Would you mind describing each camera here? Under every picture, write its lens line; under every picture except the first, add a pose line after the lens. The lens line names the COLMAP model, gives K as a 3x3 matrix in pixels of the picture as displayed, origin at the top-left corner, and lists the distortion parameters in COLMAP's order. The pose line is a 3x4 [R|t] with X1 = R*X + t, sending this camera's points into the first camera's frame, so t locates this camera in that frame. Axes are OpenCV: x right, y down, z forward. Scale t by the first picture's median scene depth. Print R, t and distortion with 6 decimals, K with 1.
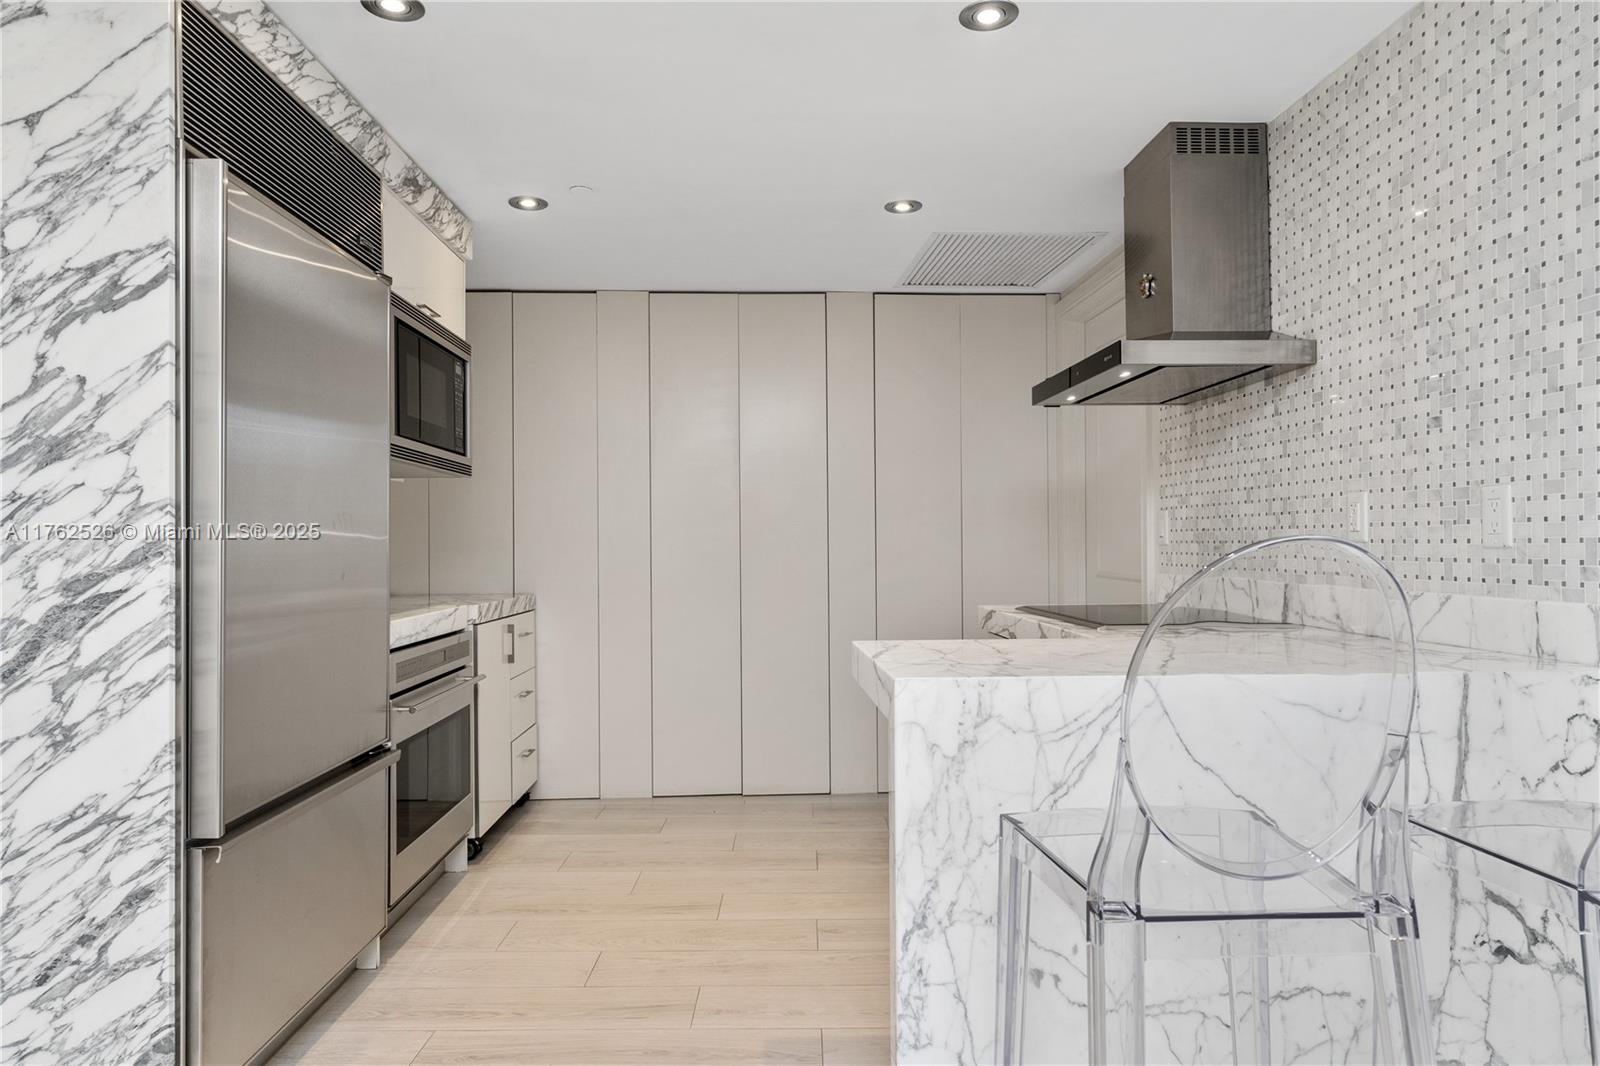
lens RADIAL K [[994.8, 0, 800.0], [0, 994.8, 533.0], [0, 0, 1]] dist [-0.001113, -0.001627]
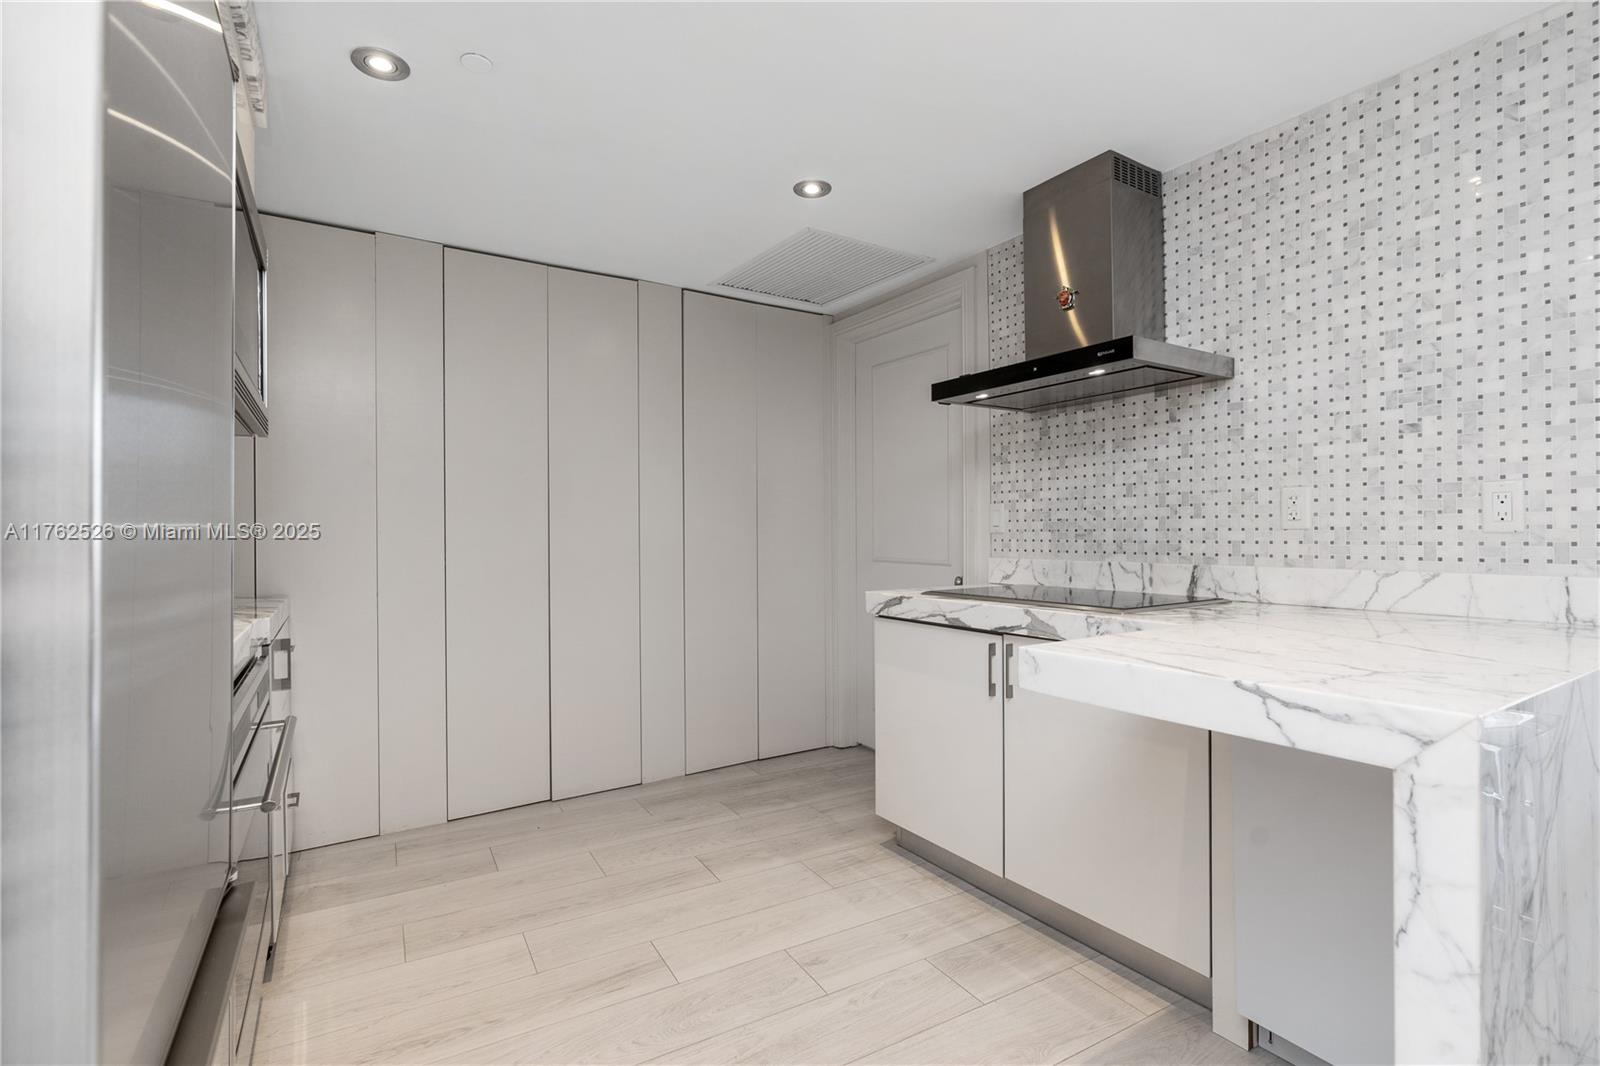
lens RADIAL K [[738.5, 0, 794.4], [0, 738.5, 530.1], [0, 0, 1]] dist [-0.004168, -0.000132]
pose [[0.866541, 0.001972, 0.499103, -0.409775], [-0.003819, 0.999989, 0.002681, 0.010478], [-0.499092, -0.004229, 0.866539, 0.557886]]
